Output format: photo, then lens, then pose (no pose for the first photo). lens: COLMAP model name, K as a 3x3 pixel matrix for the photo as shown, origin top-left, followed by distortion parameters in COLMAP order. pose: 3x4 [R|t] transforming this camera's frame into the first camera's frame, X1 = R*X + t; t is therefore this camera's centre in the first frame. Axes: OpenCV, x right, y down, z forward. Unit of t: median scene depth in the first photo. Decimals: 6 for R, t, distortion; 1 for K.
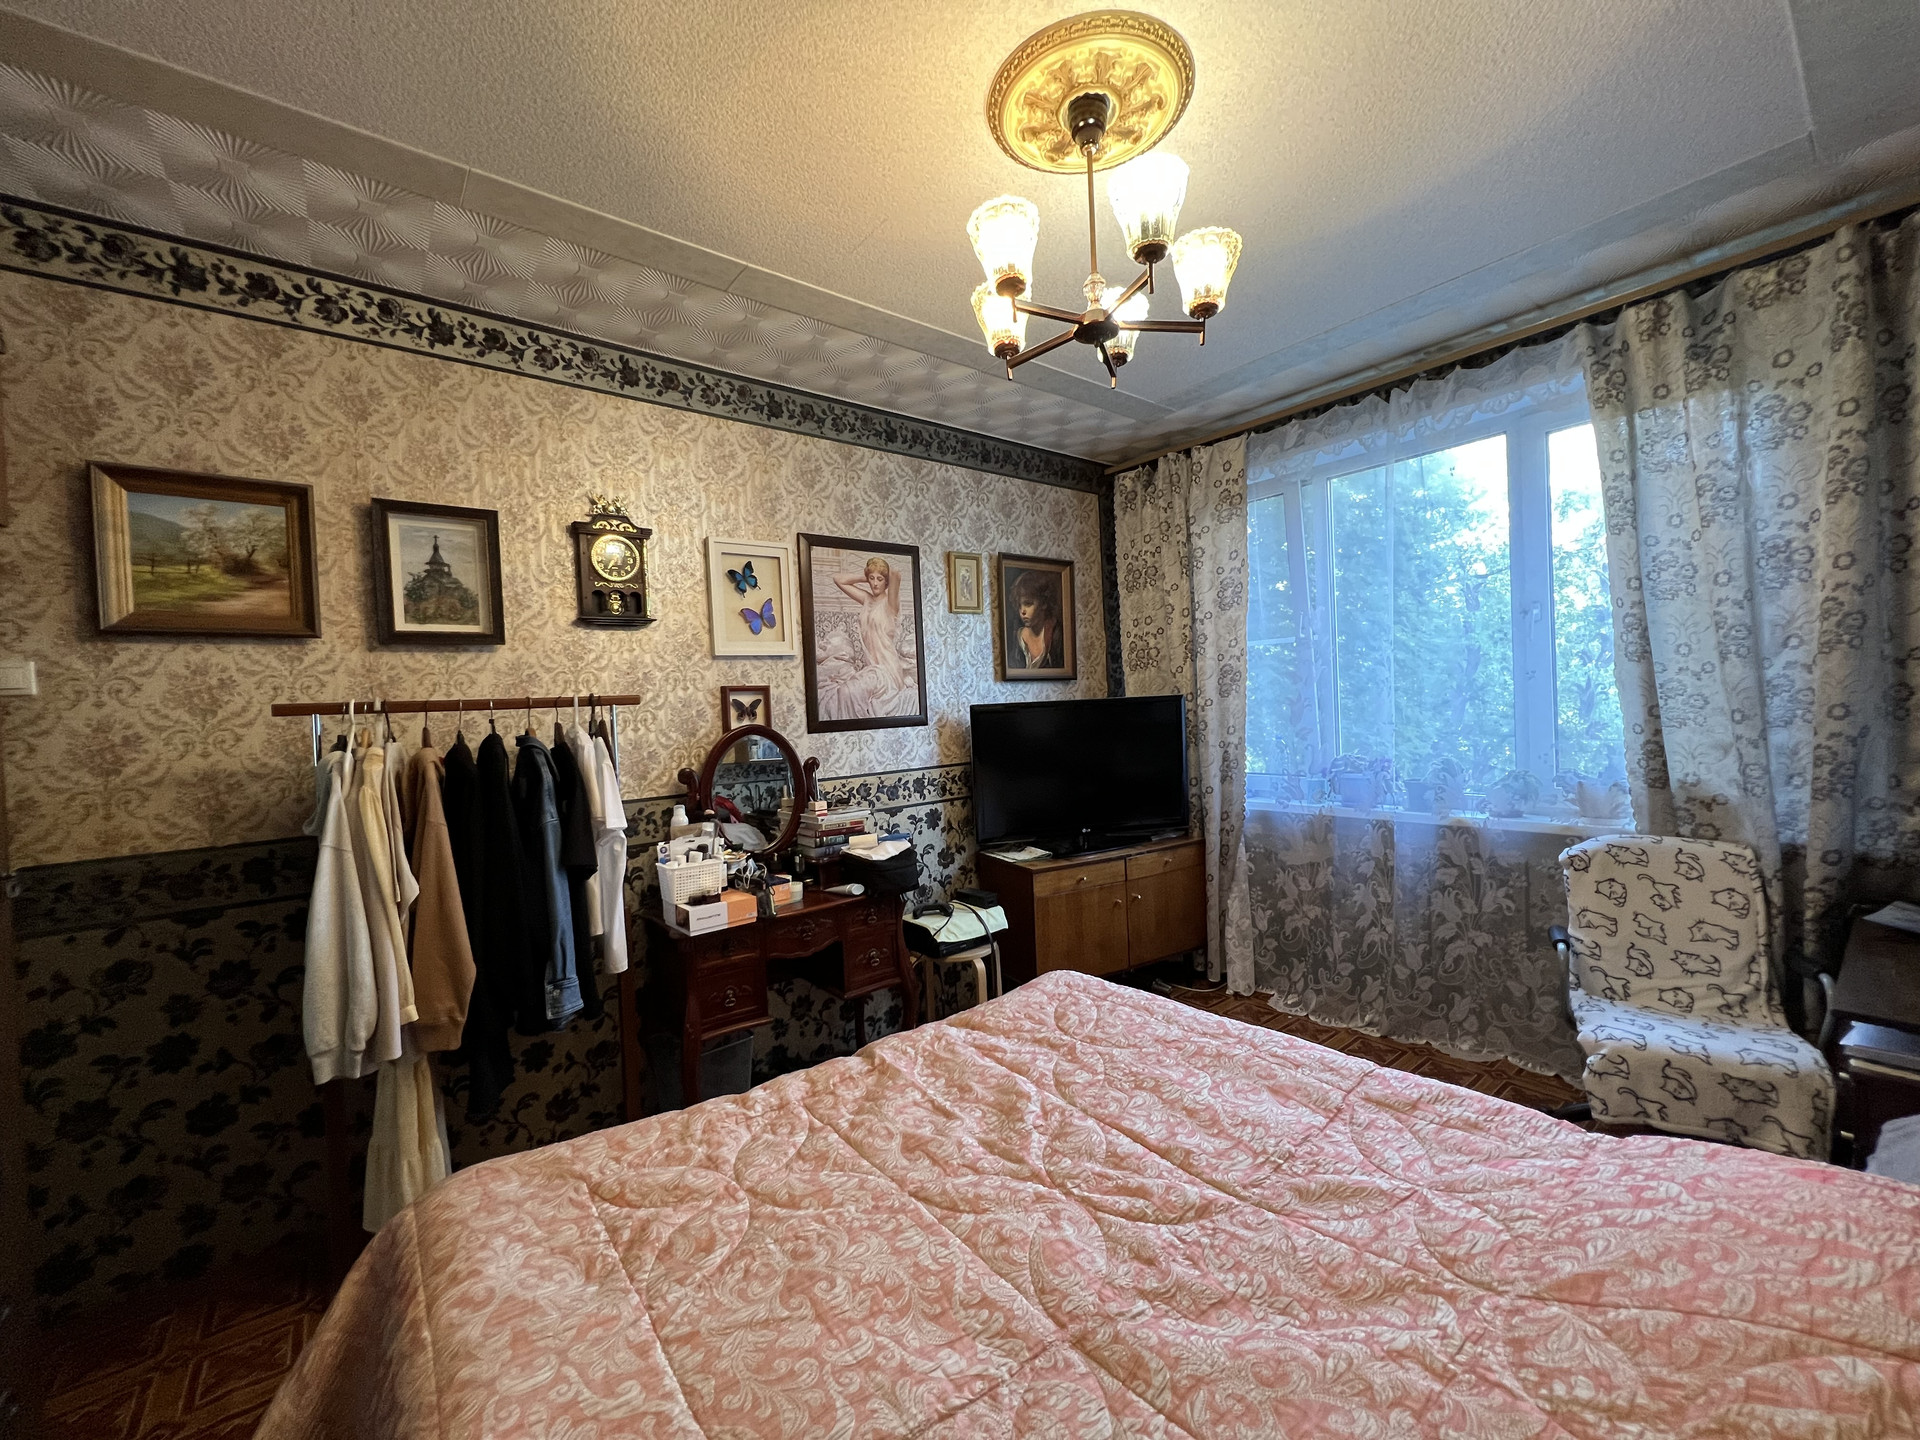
lens RADIAL K [[776.6, 0, 961.7], [0, 776.6, 720.7], [0, 0, 1]] dist [-0.001715, 0.000880]
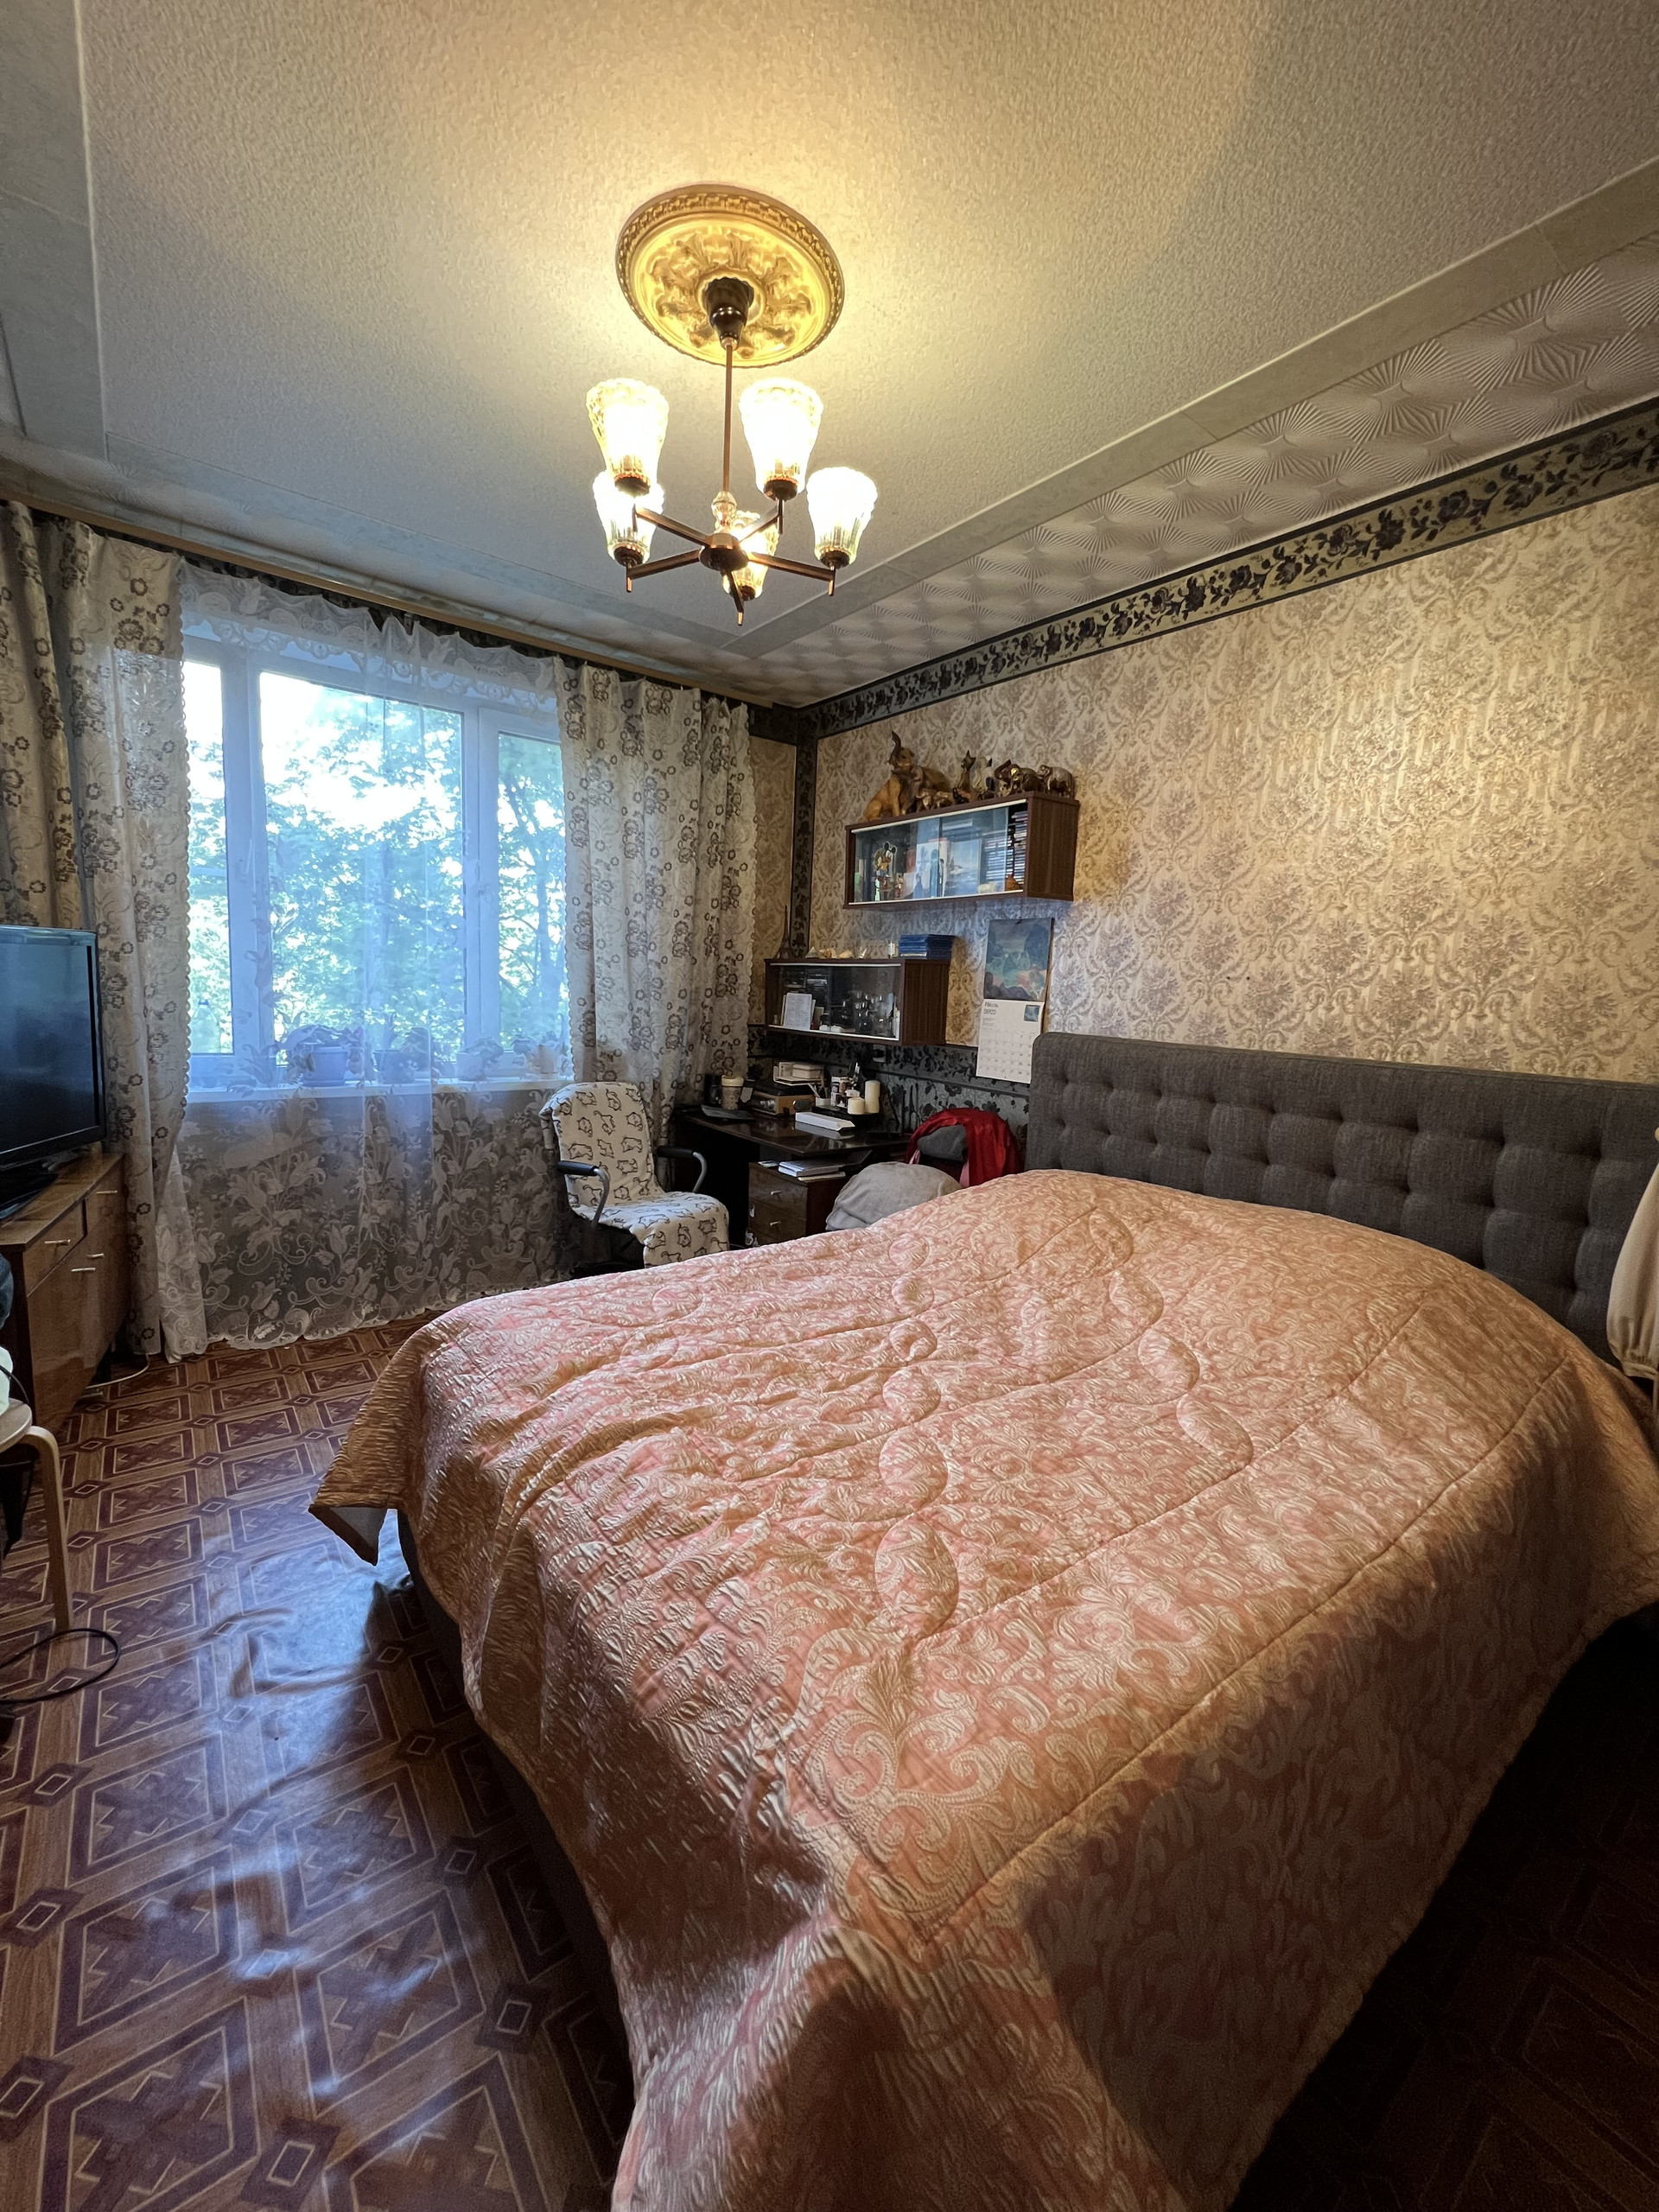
lens RADIAL K [[878.2, 0, 839.3], [0, 878.2, 1108.2], [0, 0, 1]] dist [-0.002965, -0.000032]
pose [[0.014468, -0.098924, 0.994990, -0.499701], [-0.028604, 0.994646, 0.099305, 0.024109], [-0.999486, -0.029897, 0.011561, 0.446551]]
